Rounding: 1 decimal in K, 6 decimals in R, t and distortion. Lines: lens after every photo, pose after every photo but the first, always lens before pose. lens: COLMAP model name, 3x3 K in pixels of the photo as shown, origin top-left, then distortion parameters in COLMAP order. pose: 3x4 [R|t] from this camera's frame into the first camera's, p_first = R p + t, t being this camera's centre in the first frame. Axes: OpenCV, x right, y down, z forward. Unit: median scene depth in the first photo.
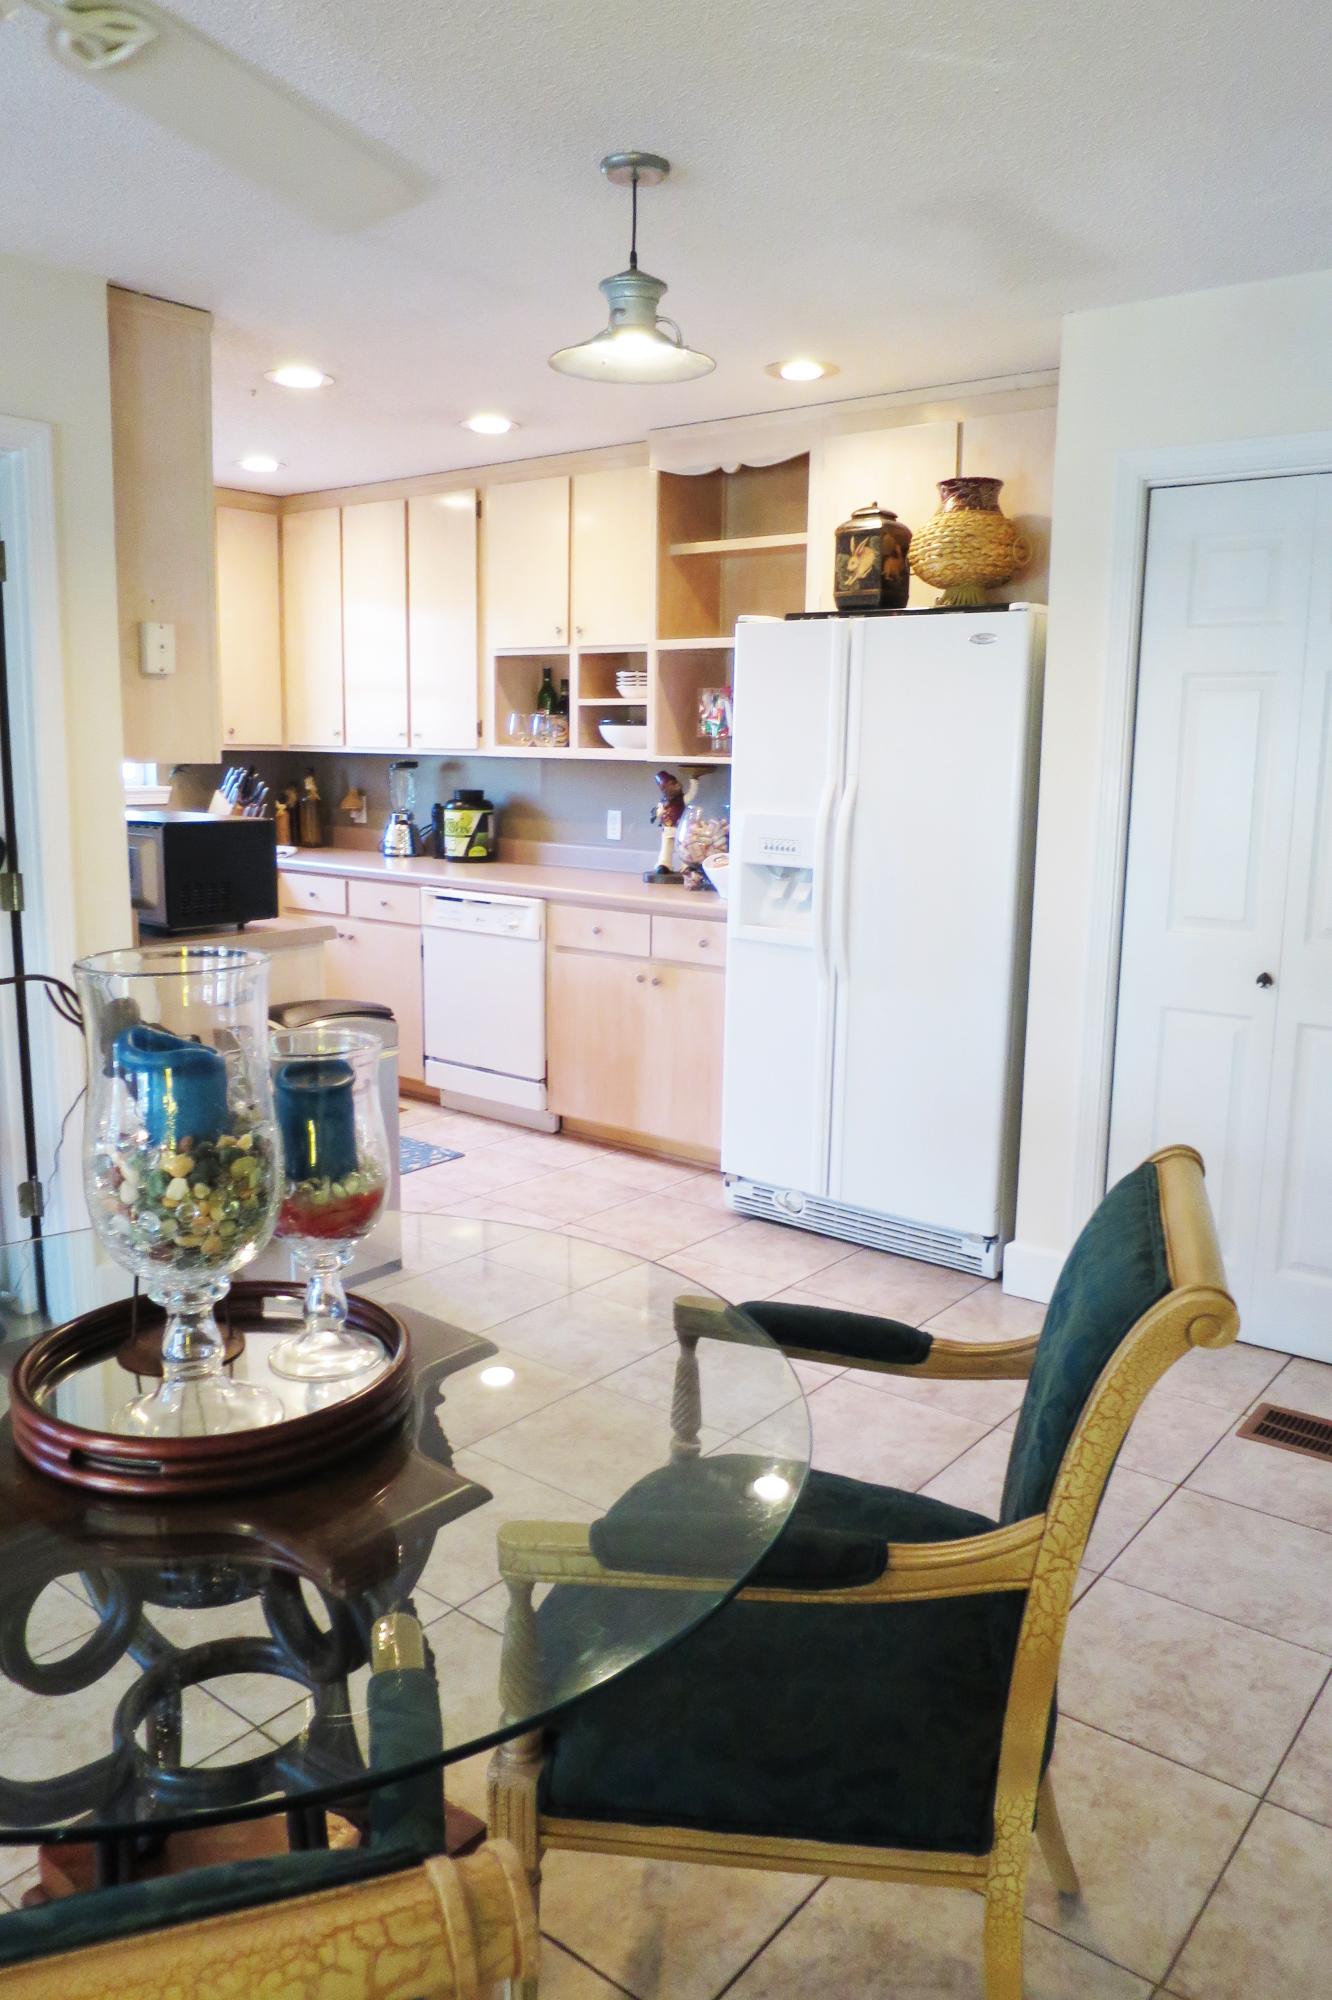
lens RADIAL K [[1465.2, 0, 663.4], [0, 1465.2, 998.7], [0, 0, 1]] dist [-0.044841, -0.006552]
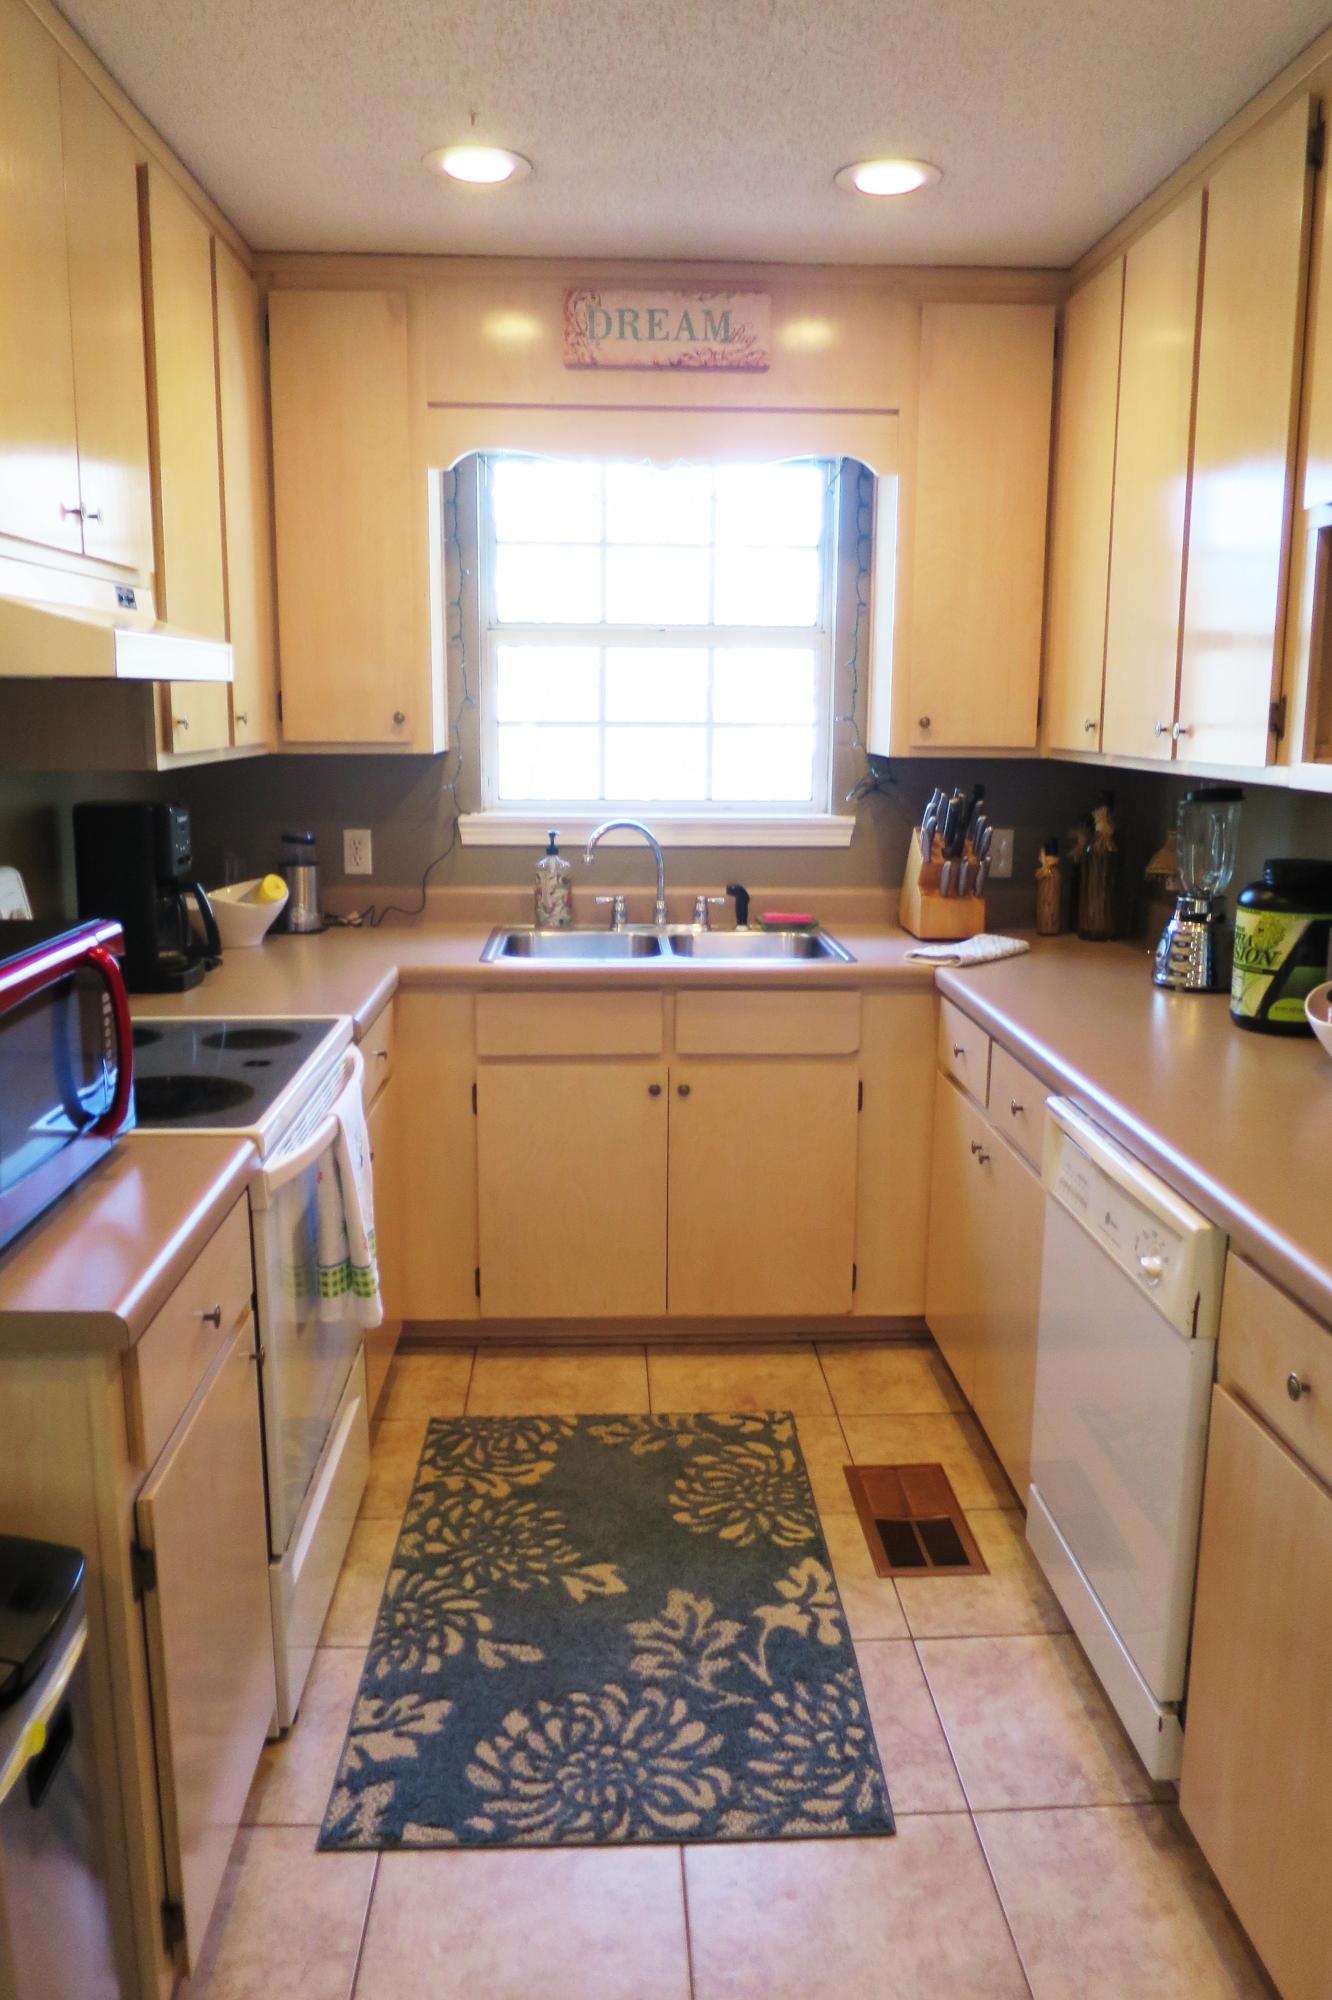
lens RADIAL K [[1465.2, 0, 669.4], [0, 1465.2, 1000.3], [0, 0, 1]] dist [-0.044841, -0.006552]
pose [[0.649910, 0.134528, -0.748010, 0.067525], [-0.128082, 0.989520, 0.066679, -0.108525], [0.749141, 0.052471, 0.660329, 0.592959]]
